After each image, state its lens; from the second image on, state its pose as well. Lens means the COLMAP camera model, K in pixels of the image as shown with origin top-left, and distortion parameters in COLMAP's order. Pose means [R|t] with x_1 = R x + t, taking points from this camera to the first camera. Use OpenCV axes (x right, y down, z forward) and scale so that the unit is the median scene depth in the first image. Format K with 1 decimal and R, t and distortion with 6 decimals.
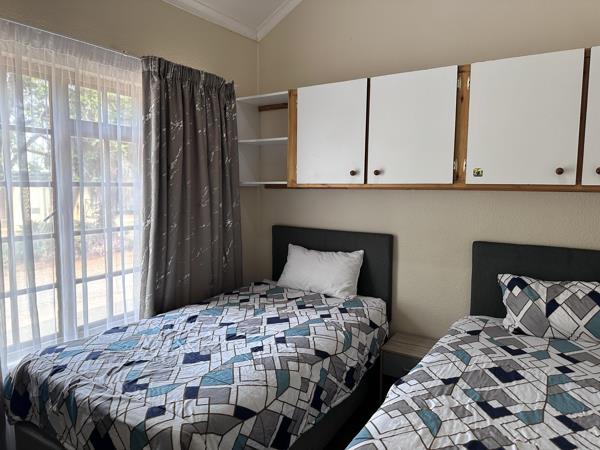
lens RADIAL K [[424.5, 0, 298.6], [0, 424.5, 222.8], [0, 0, 1]] dist [0.129168, -0.160010]
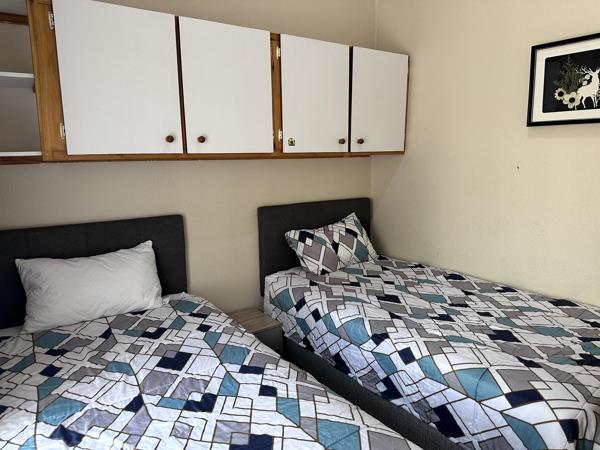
lens RADIAL K [[424.5, 0, 298.6], [0, 424.5, 222.8], [0, 0, 1]] dist [0.129168, -0.160010]
pose [[0.364930, -0.163561, 0.916556, -0.577001], [0.099469, 0.985663, 0.136289, -0.058263], [-0.925706, 0.041433, 0.375967, 0.571995]]
